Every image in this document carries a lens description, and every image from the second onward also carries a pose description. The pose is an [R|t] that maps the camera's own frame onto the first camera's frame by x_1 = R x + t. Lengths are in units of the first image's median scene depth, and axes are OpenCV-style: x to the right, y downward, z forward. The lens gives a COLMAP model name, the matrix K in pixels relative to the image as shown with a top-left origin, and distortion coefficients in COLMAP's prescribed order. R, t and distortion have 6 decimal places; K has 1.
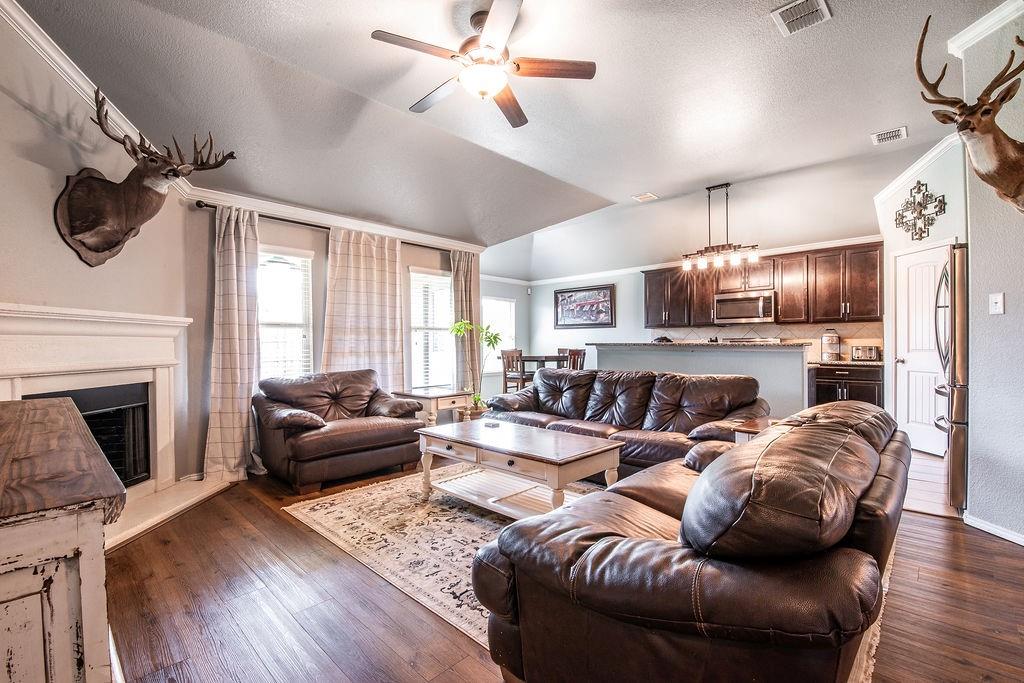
lens RADIAL K [[444.2, 0, 490.5], [0, 444.2, 344.7], [0, 0, 1]] dist [-0.003145, -0.007726]
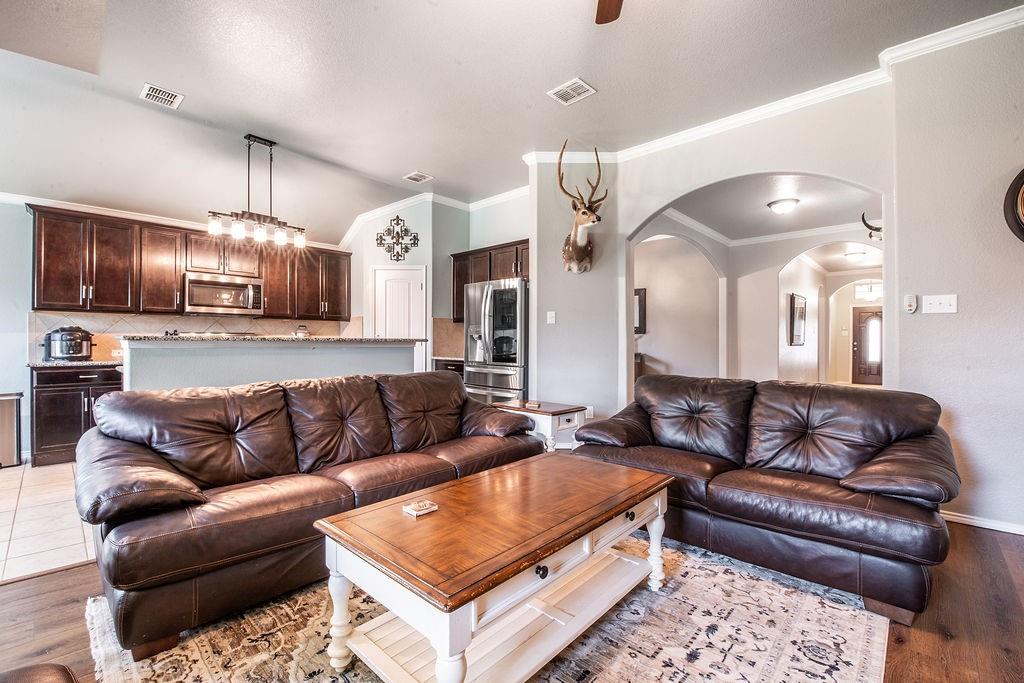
lens RADIAL K [[444.2, 0, 521.0], [0, 444.2, 342.9], [0, 0, 1]] dist [-0.003145, -0.007726]
pose [[-0.051250, 0.002112, 0.998684, -0.292024], [-0.000434, 0.999998, -0.002137, 0.006216], [-0.998686, -0.000543, -0.051249, 0.565239]]
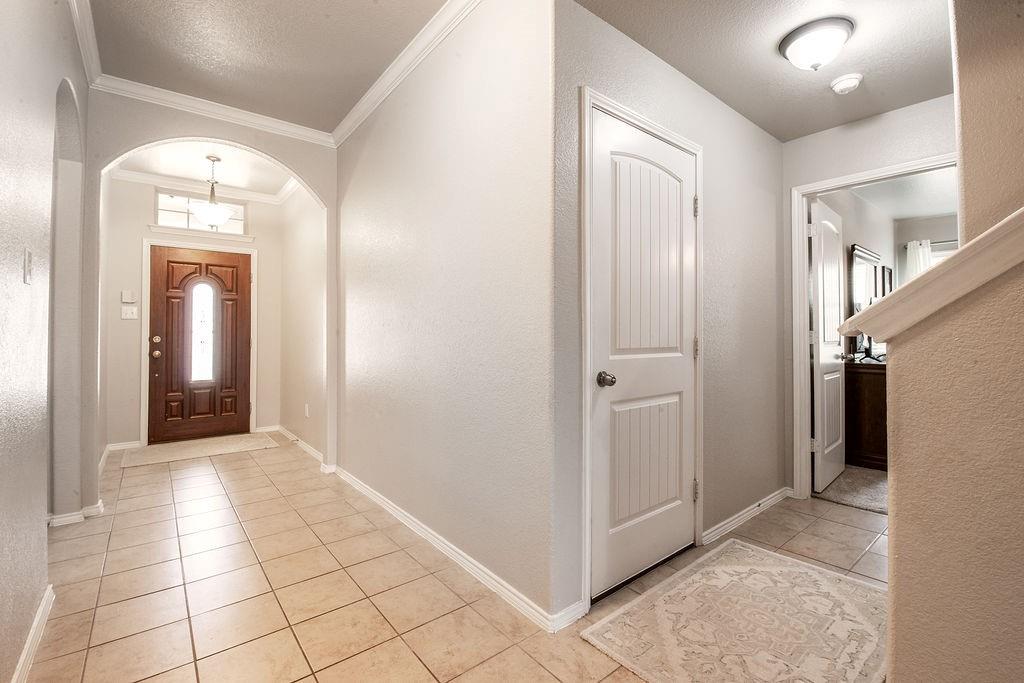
lens RADIAL K [[444.2, 0, 504.6], [0, 444.2, 326.2], [0, 0, 1]] dist [-0.003145, -0.007726]
pose [[-0.993859, 0.010751, 0.110127, 1.004002], [0.009231, 0.999855, -0.014301, -0.002091], [-0.110265, -0.013197, -0.993815, -0.392024]]
